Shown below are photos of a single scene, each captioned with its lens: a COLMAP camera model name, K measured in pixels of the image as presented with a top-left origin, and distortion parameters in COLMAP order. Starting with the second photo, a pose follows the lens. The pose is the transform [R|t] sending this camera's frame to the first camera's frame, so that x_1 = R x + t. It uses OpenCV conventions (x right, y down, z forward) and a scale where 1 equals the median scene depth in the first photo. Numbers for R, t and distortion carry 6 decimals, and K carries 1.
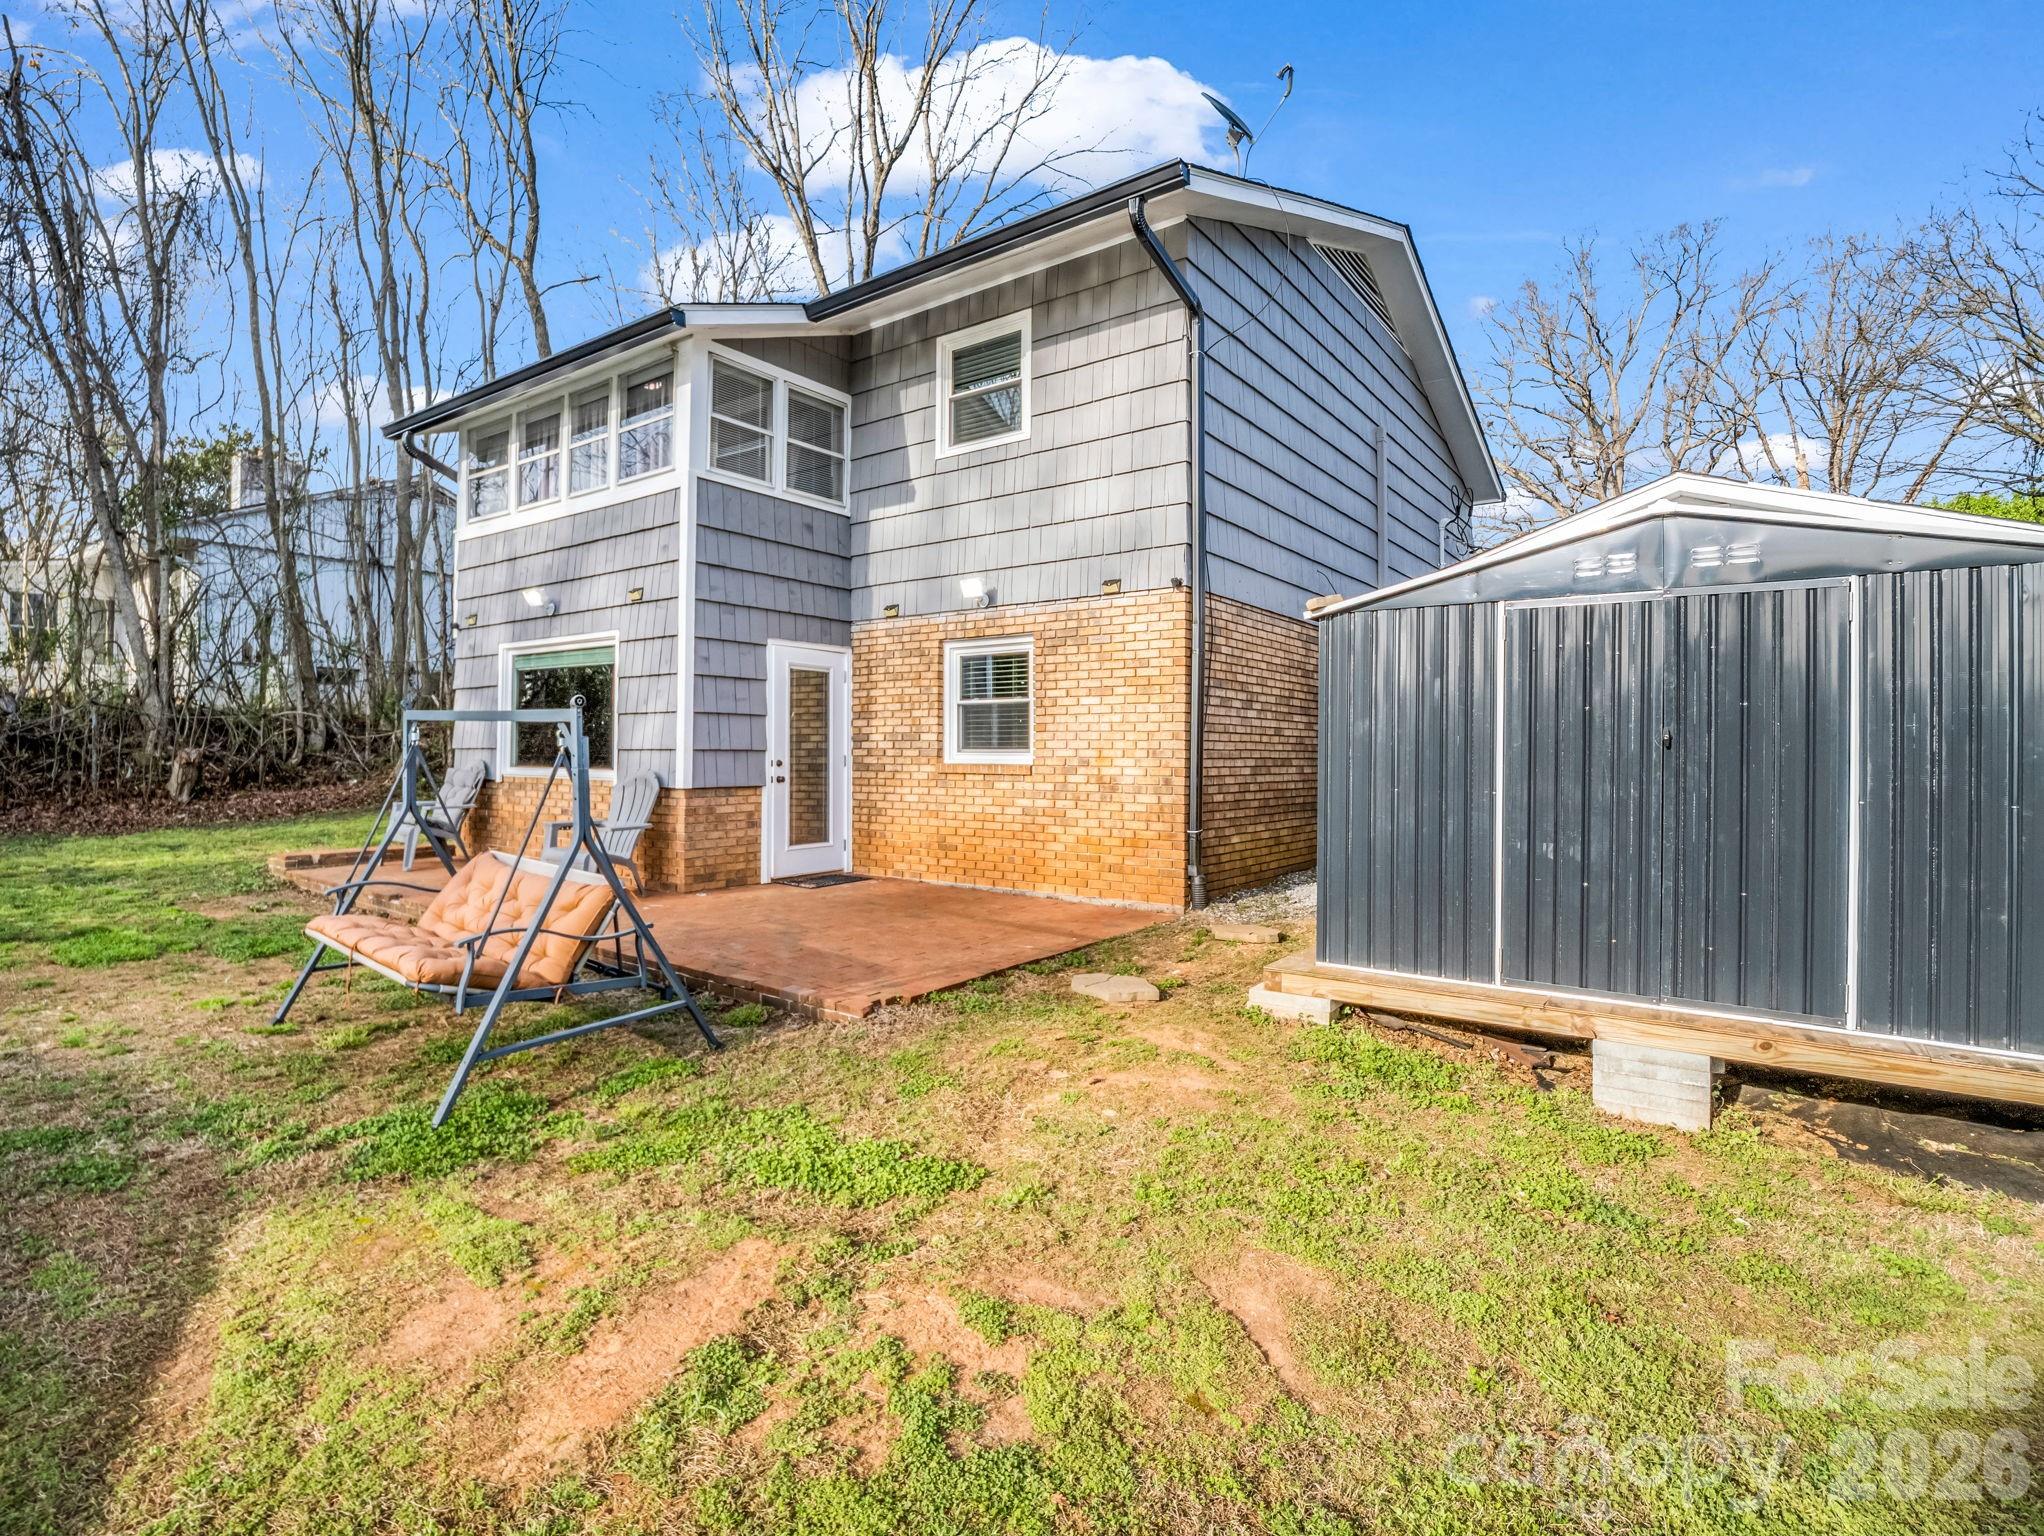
lens RADIAL K [[1061.1, 0, 1022.0], [0, 1061.1, 768.0], [0, 0, 1]] dist [-0.000216, 0.000130]
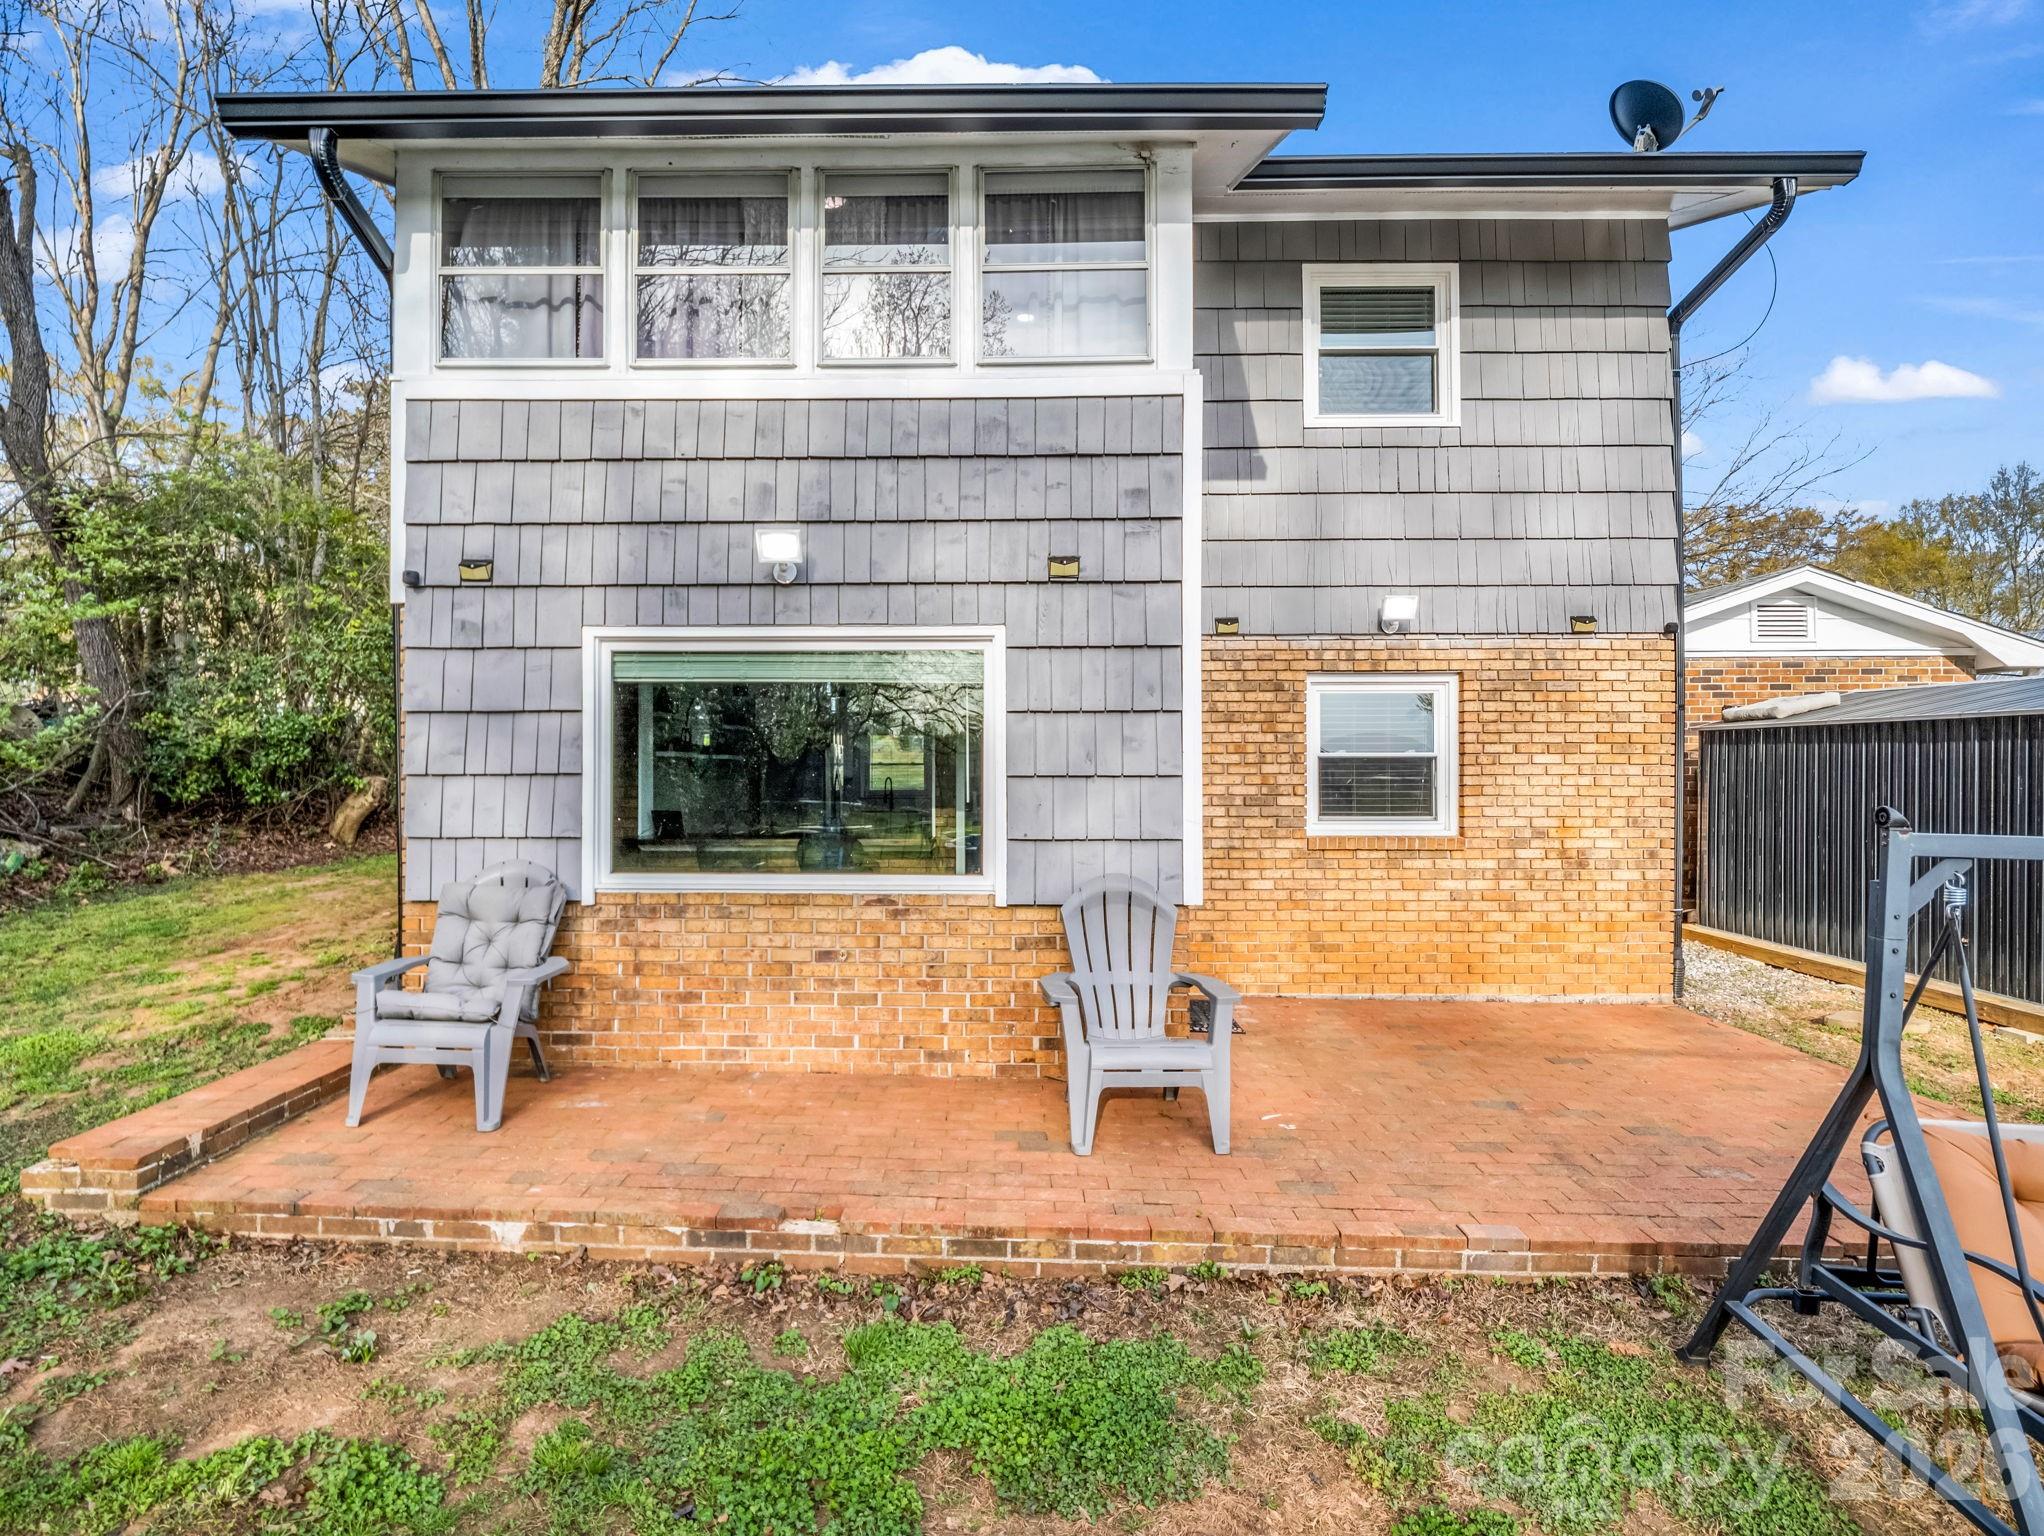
lens RADIAL K [[1024.7, 0, 1088.2], [0, 1024.7, 790.4], [0, 0, 1]] dist [-0.005228, -0.000671]
pose [[0.804767, -0.013781, 0.593431, -0.667656], [0.010537, 0.999905, 0.008932, -0.047448], [-0.593498, -0.000936, 0.804835, 0.541910]]
